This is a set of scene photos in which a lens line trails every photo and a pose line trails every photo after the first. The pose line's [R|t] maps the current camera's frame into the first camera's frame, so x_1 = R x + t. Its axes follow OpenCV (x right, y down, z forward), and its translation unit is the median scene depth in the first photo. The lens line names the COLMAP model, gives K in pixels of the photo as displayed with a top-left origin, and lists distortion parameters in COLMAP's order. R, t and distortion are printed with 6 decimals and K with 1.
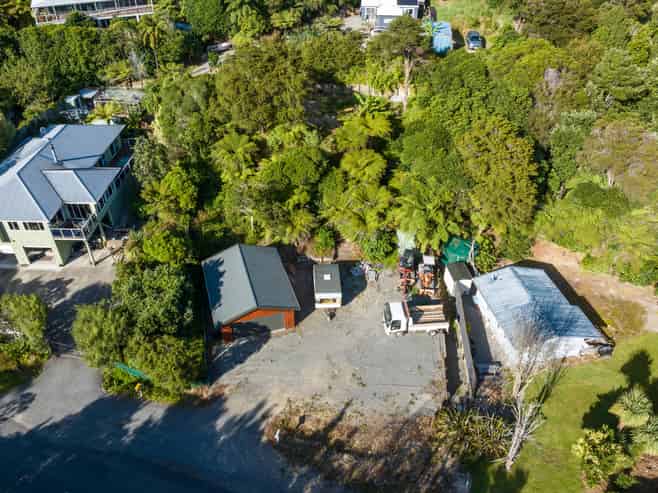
lens RADIAL K [[519.1, 0, 329.0], [0, 519.1, 246.5], [0, 0, 1]] dist [-0.046250, 0.001264]
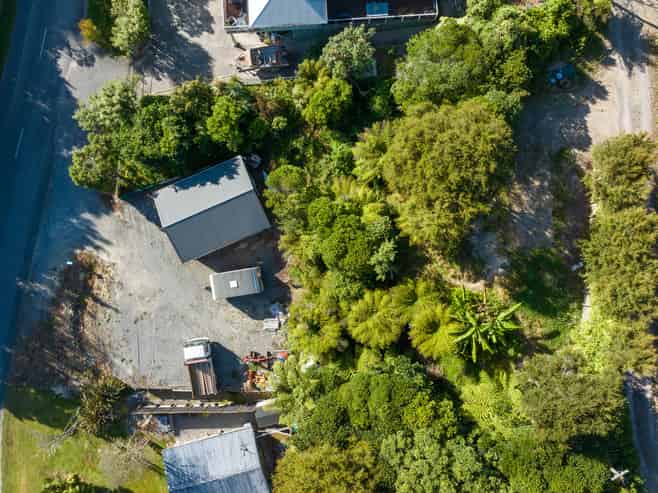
lens RADIAL K [[519.1, 0, 329.0], [0, 519.1, 246.5], [0, 0, 1]] dist [-0.046250, 0.001264]
pose [[0.090513, 0.995861, -0.008225, -0.054046], [-0.606073, 0.061634, 0.793017, -0.902059], [0.790242, -0.066793, 0.609143, 0.564620]]
